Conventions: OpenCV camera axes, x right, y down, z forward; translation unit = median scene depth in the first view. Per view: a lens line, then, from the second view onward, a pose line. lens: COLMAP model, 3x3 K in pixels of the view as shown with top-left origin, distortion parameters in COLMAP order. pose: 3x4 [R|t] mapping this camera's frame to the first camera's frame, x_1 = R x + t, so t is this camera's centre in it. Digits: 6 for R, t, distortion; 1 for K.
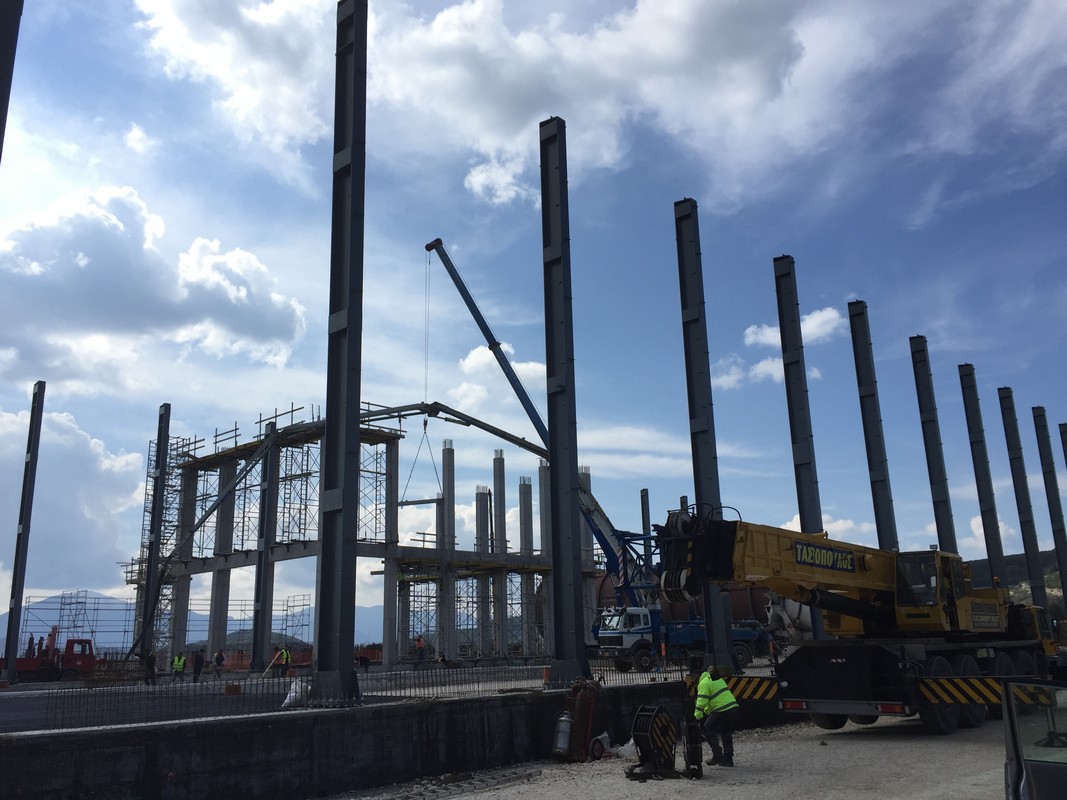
lens RADIAL K [[899.9, 0, 533.5], [0, 899.9, 400.0], [0, 0, 1]] dist [0.081504, -0.109969]
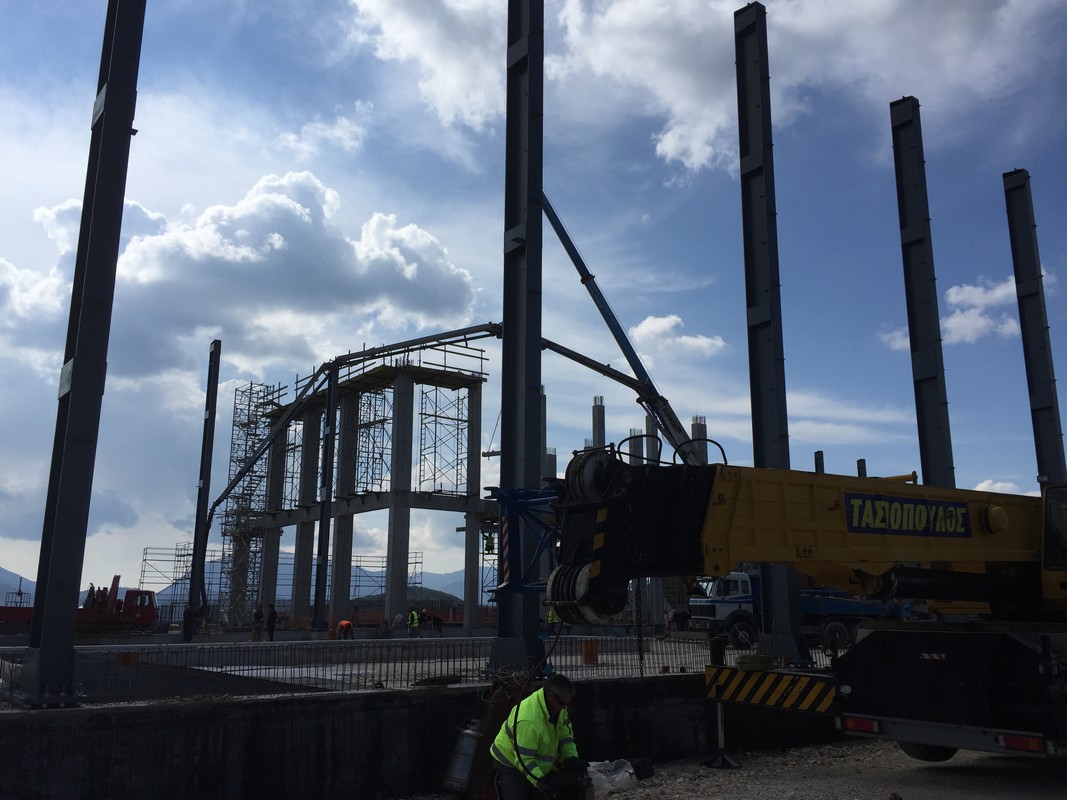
lens RADIAL K [[899.9, 0, 533.5], [0, 899.9, 400.0], [0, 0, 1]] dist [0.081504, -0.109969]
pose [[0.985801, -0.008006, -0.167728, 0.058770], [0.014354, 0.999224, 0.036671, 0.030249], [0.167304, -0.038558, 0.985151, 0.122440]]
